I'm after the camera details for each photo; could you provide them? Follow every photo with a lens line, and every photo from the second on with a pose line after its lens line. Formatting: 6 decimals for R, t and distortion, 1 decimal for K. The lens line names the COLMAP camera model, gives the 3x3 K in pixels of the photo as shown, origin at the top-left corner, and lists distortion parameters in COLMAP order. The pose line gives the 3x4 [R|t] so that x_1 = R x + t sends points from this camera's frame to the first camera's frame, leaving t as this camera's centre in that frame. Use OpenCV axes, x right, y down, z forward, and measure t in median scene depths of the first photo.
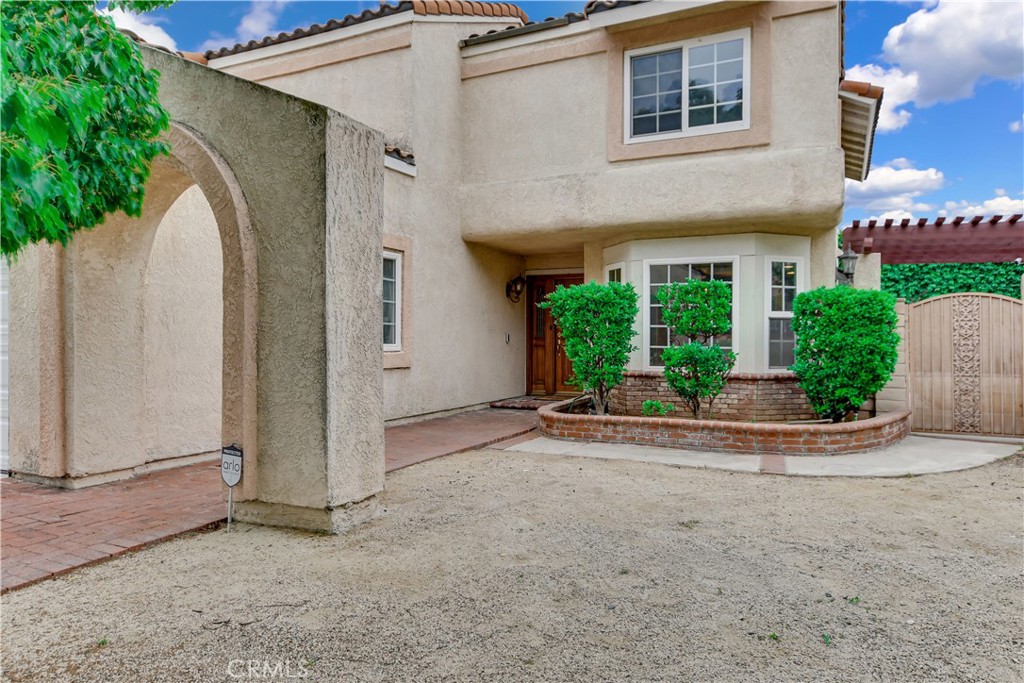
lens RADIAL K [[668.3, 0, 512.2], [0, 668.3, 338.7], [0, 0, 1]] dist [0.014922, 0.006072]
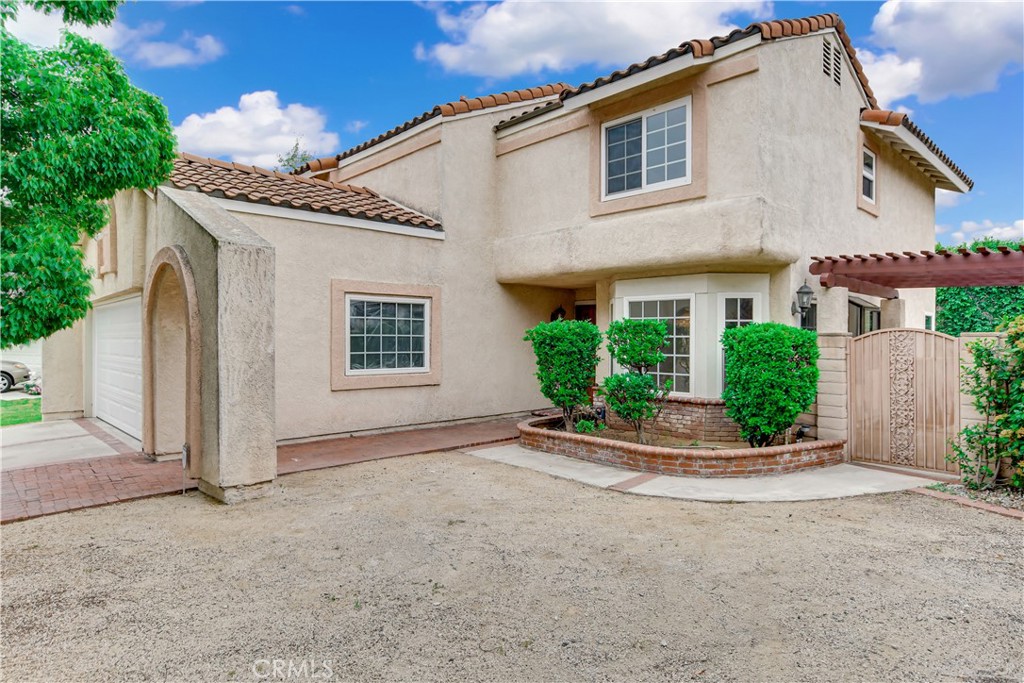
lens RADIAL K [[587.6, 0, 511.8], [0, 587.6, 339.2], [0, 0, 1]] dist [-0.003154, 0.003633]
pose [[0.935724, -0.000712, -0.352733, 0.432415], [0.001072, 0.999999, 0.000826, -0.051972], [0.352733, -0.001151, 0.935723, -0.039282]]
